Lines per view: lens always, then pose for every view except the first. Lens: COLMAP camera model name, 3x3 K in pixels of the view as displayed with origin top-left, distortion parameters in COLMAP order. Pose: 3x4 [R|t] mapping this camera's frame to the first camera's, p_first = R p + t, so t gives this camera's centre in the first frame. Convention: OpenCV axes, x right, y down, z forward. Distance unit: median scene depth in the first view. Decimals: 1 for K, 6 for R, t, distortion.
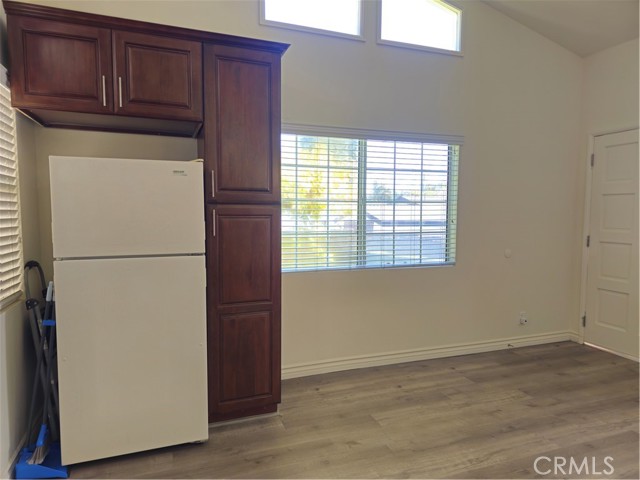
lens RADIAL K [[419.7, 0, 315.0], [0, 419.7, 240.3], [0, 0, 1]] dist [0.054809, -0.038605]
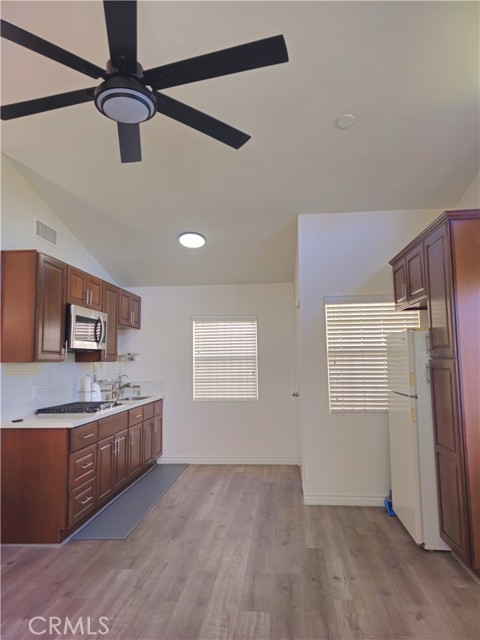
lens RADIAL K [[419.7, 0, 243.7], [0, 419.7, 322.8], [0, 0, 1]] dist [0.054809, -0.038605]
pose [[-0.432277, -0.075969, -0.898535, 1.115254], [-0.045919, 0.997007, -0.062203, -0.084902], [0.900571, 0.014371, -0.434471, 1.024573]]
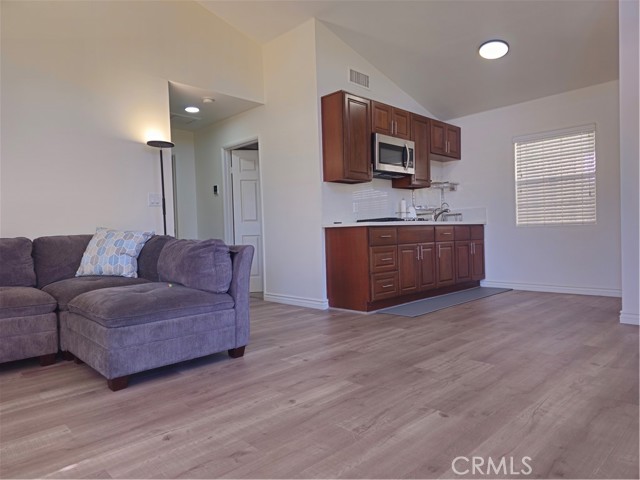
lens RADIAL K [[419.7, 0, 318.8], [0, 419.7, 241.3], [0, 0, 1]] dist [0.054809, -0.038605]
pose [[-0.916483, 0.033773, -0.398645, 0.987444], [0.002928, 0.996970, 0.077731, 0.109935], [0.400063, 0.070072, -0.913805, 1.416121]]
